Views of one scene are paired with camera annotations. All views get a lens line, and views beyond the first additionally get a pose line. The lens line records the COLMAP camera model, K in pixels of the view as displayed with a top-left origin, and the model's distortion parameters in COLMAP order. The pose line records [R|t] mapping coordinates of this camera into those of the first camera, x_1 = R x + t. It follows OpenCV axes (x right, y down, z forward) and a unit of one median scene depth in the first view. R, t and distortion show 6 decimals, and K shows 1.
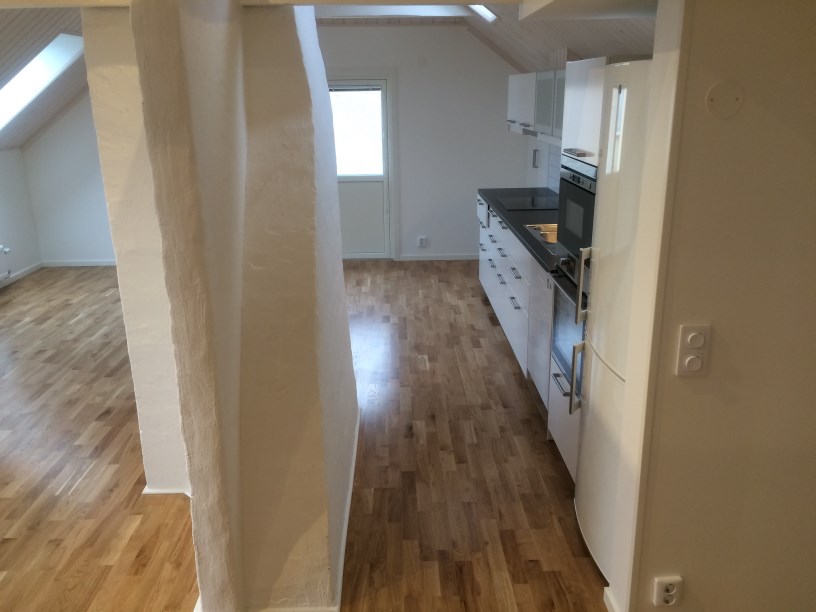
lens RADIAL K [[692.4, 0, 407.7], [0, 692.4, 300.7], [0, 0, 1]] dist [0.080973, -0.104425]
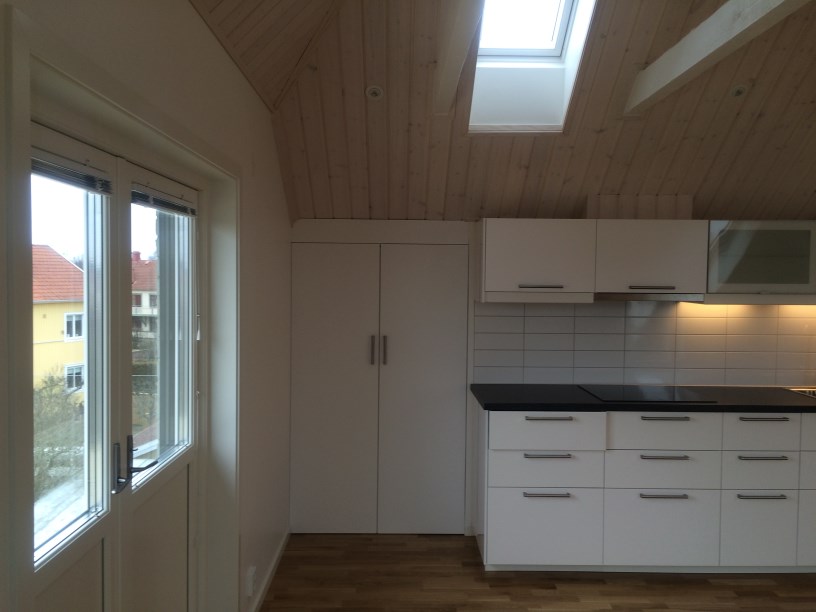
lens RADIAL K [[692.4, 0, 405.9], [0, 692.4, 305.3], [0, 0, 1]] dist [0.080973, -0.104425]
pose [[0.013510, -0.024345, 0.999612, -1.009846], [0.281193, 0.959452, 0.019567, -0.582605], [-0.959556, 0.280820, 0.019807, 2.245417]]
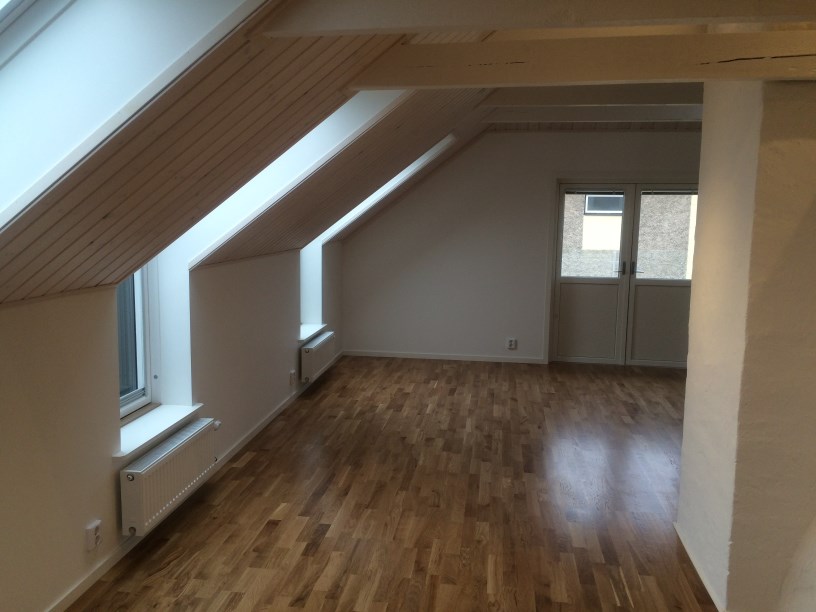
lens RADIAL K [[692.4, 0, 408.0], [0, 692.4, 301.9], [0, 0, 1]] dist [0.080973, -0.104425]
pose [[0.987875, 0.049186, -0.147255, -0.731090], [-0.071792, 0.985710, -0.152383, 0.058004], [0.137656, 0.161108, 0.977290, 0.036893]]
